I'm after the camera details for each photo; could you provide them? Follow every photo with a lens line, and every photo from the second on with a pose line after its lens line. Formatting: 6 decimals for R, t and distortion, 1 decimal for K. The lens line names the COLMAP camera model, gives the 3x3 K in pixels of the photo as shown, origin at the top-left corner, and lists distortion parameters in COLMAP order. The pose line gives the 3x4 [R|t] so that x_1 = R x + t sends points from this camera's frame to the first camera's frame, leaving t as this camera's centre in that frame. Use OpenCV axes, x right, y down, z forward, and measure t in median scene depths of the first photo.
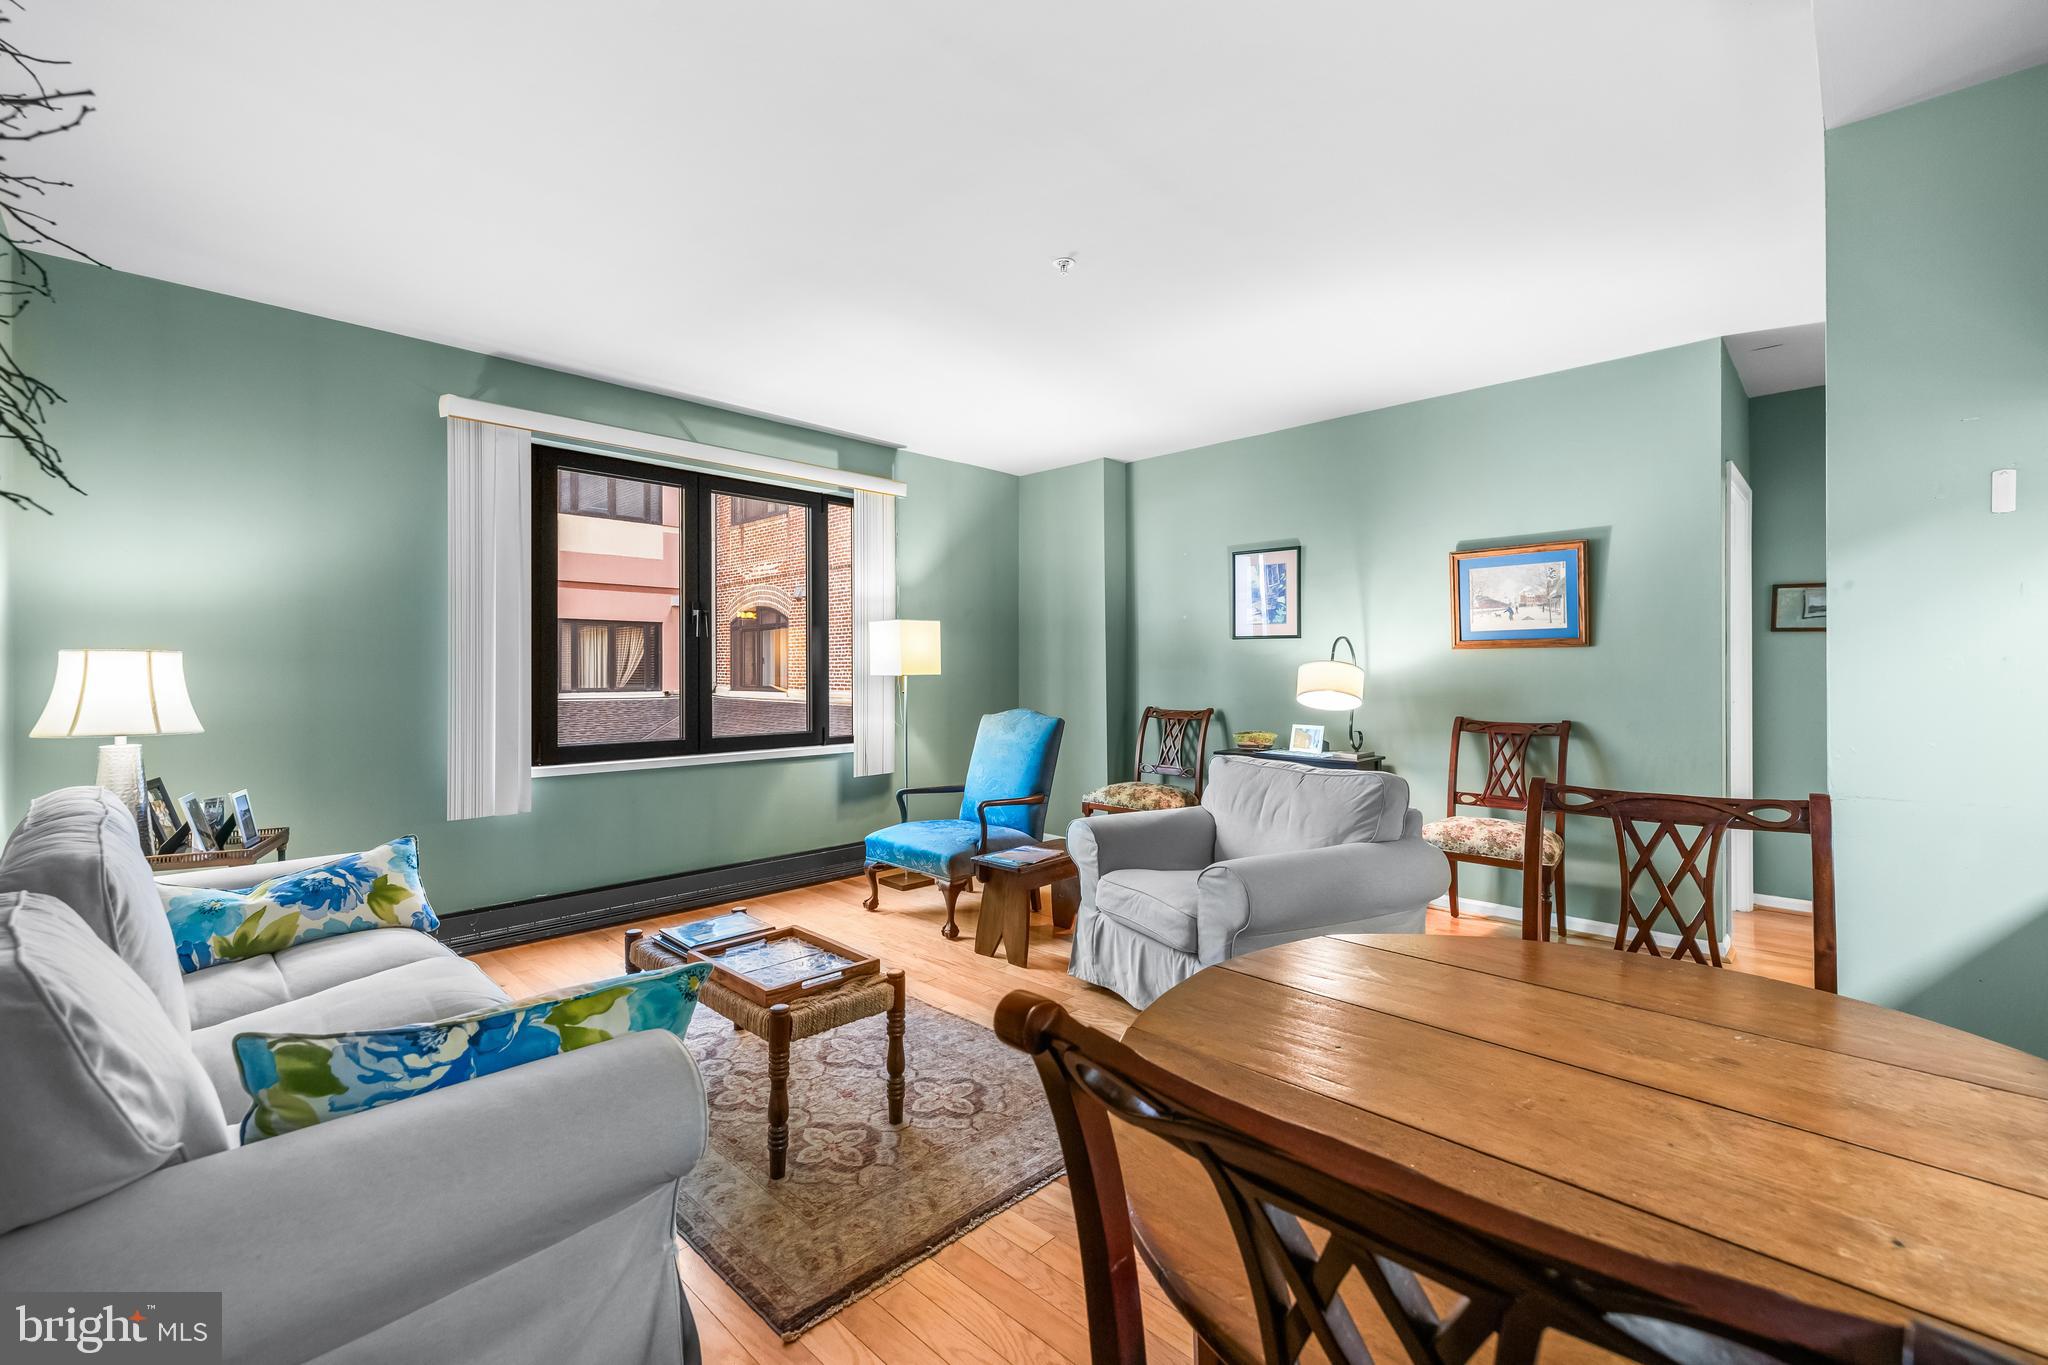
lens RADIAL K [[888.3, 0, 1018.9], [0, 888.3, 671.0], [0, 0, 1]] dist [0.000390, 0.000374]
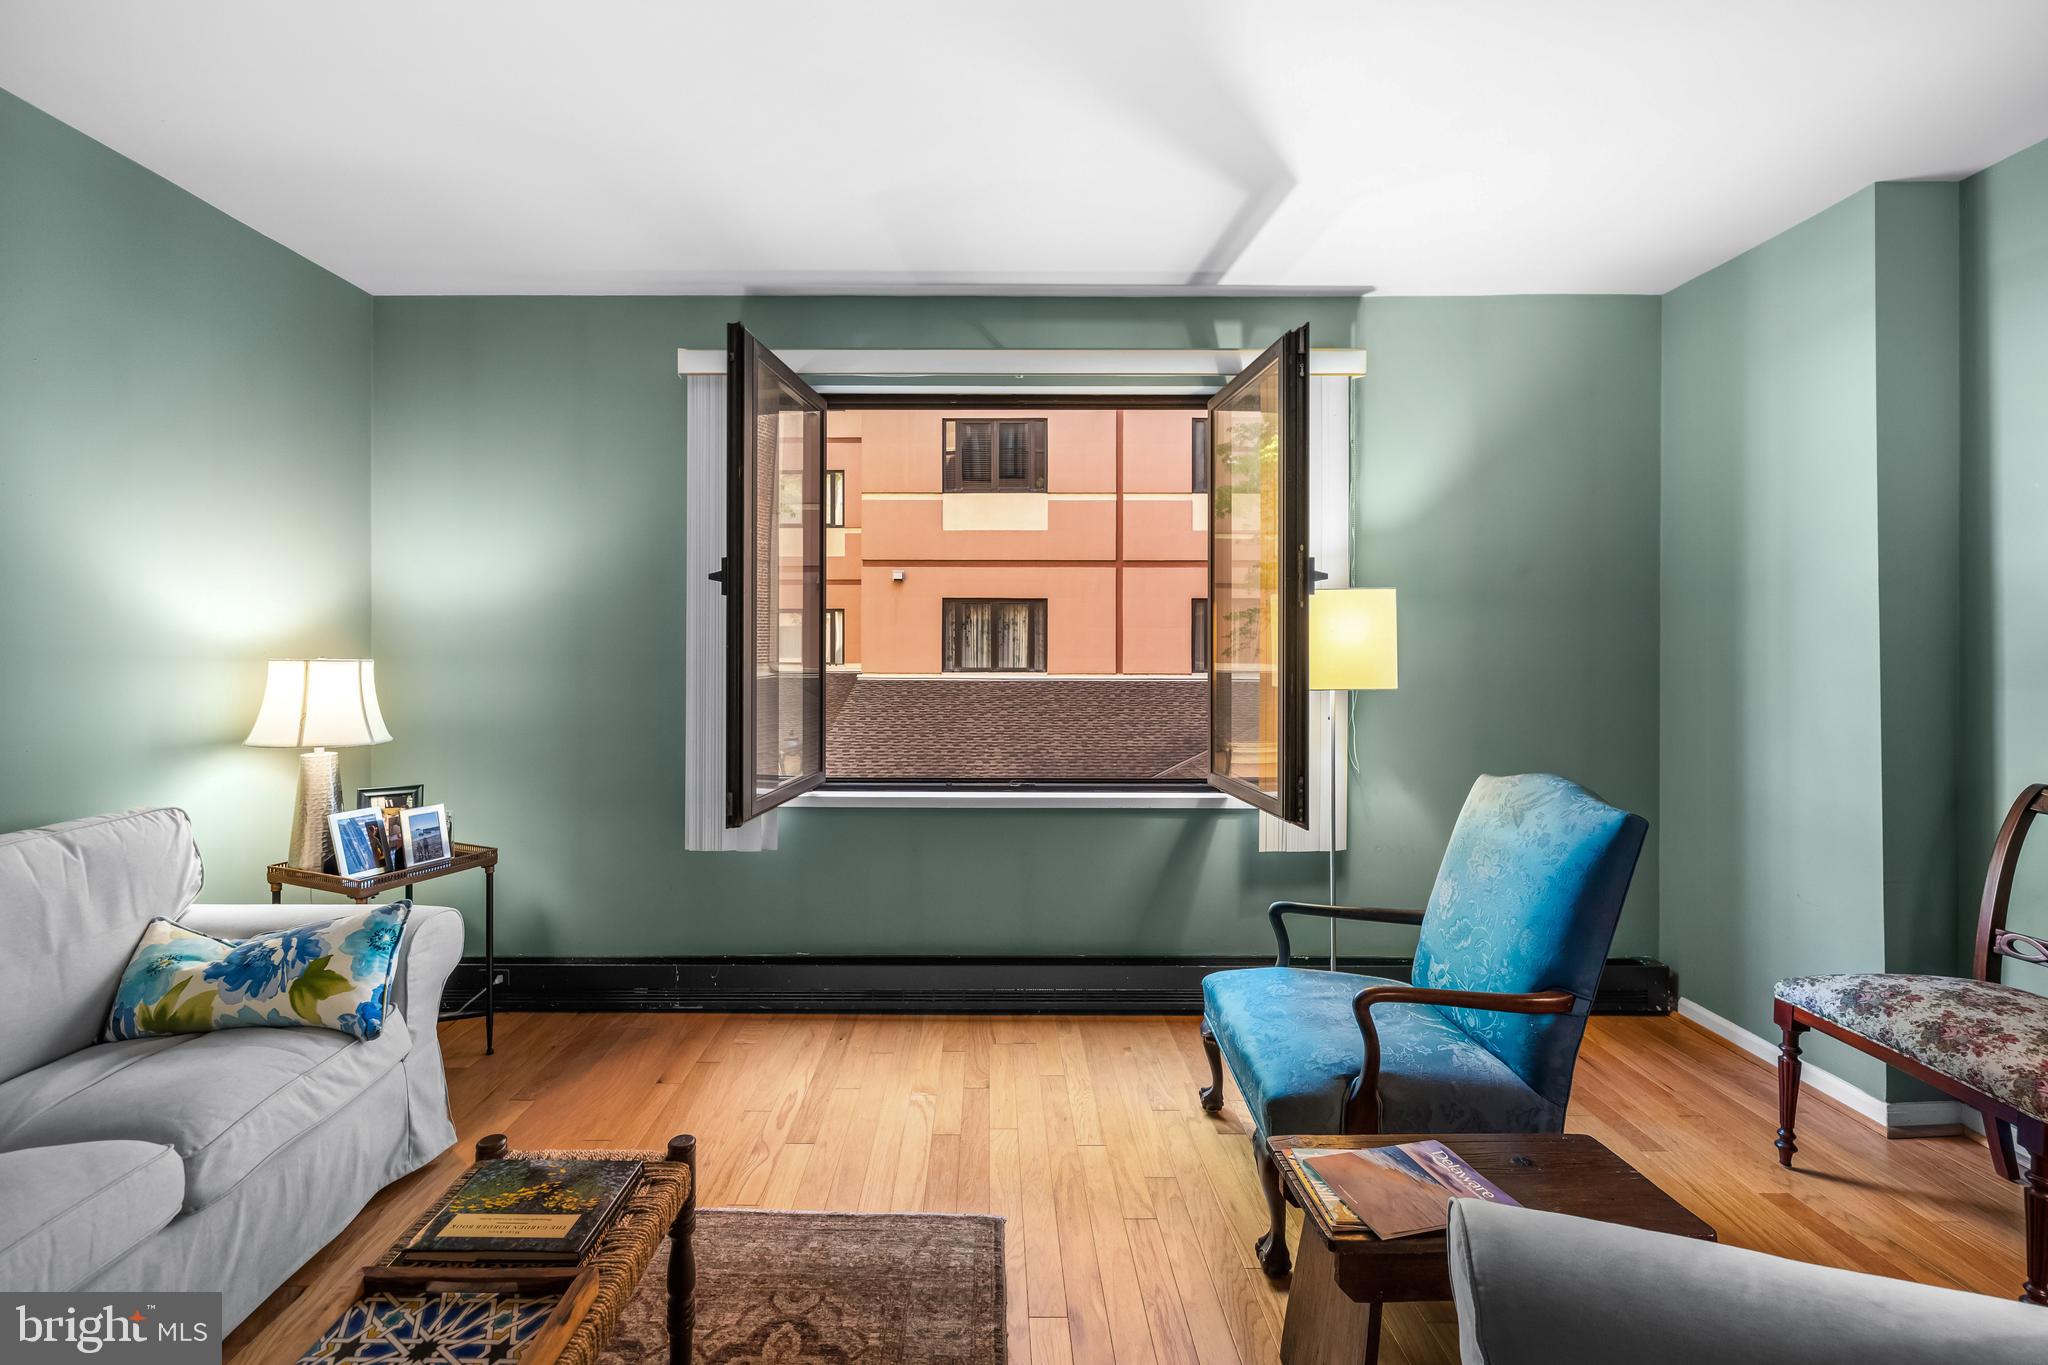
lens RADIAL K [[888.3, 0, 994.1], [0, 888.3, 643.9], [0, 0, 1]] dist [0.000390, 0.000374]
pose [[0.691790, 0.001733, -0.722097, 0.171962], [-0.002848, 0.999996, -0.000328, -0.030107], [0.722093, 0.002283, 0.691792, 0.626230]]
